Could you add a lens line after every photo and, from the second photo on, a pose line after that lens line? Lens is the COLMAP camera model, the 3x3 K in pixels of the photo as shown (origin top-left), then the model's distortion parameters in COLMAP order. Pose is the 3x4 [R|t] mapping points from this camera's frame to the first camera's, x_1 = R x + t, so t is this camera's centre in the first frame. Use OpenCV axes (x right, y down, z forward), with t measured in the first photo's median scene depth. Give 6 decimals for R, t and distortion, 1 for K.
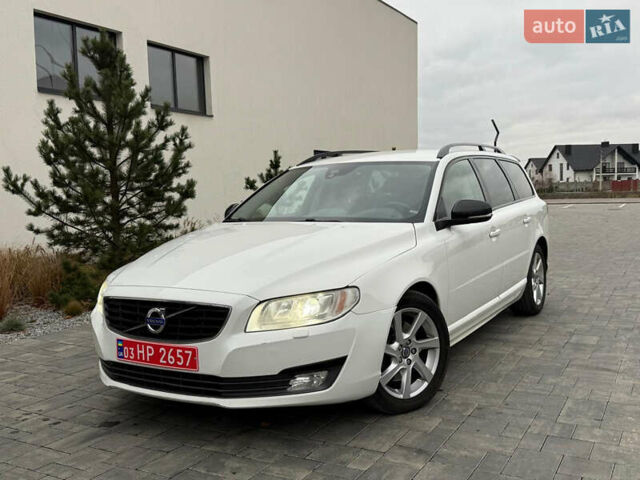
lens RADIAL K [[627.1, 0, 320.0], [0, 627.1, 240.0], [0, 0, 1]] dist [0.120799, -0.245730]
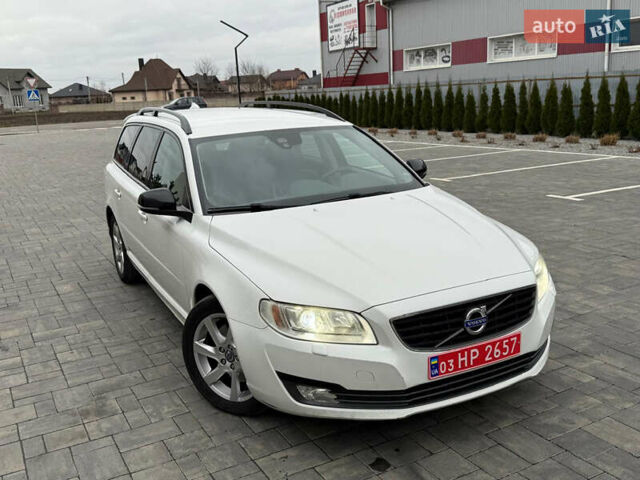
lens RADIAL K [[627.1, 0, 320.0], [0, 627.1, 240.0], [0, 0, 1]] dist [0.120799, -0.245730]
pose [[0.541917, -0.188323, 0.819060, -0.835841], [0.094640, 0.982047, 0.163180, -0.121651], [-0.835086, -0.010915, 0.550011, 0.504643]]
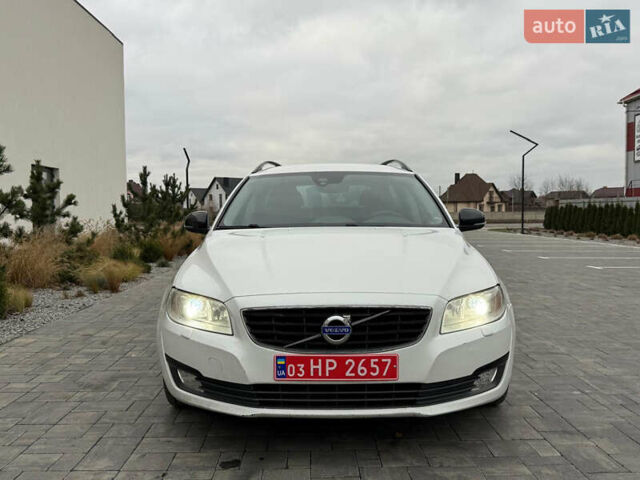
lens RADIAL K [[615.1, 0, 322.8], [0, 615.1, 236.5], [0, 0, 1]] dist [0.125458, -0.235855]
pose [[0.869458, 0.004275, 0.493989, -0.524474], [0.018715, 0.998960, -0.041583, 0.023832], [-0.493653, 0.045399, 0.868473, 0.183957]]
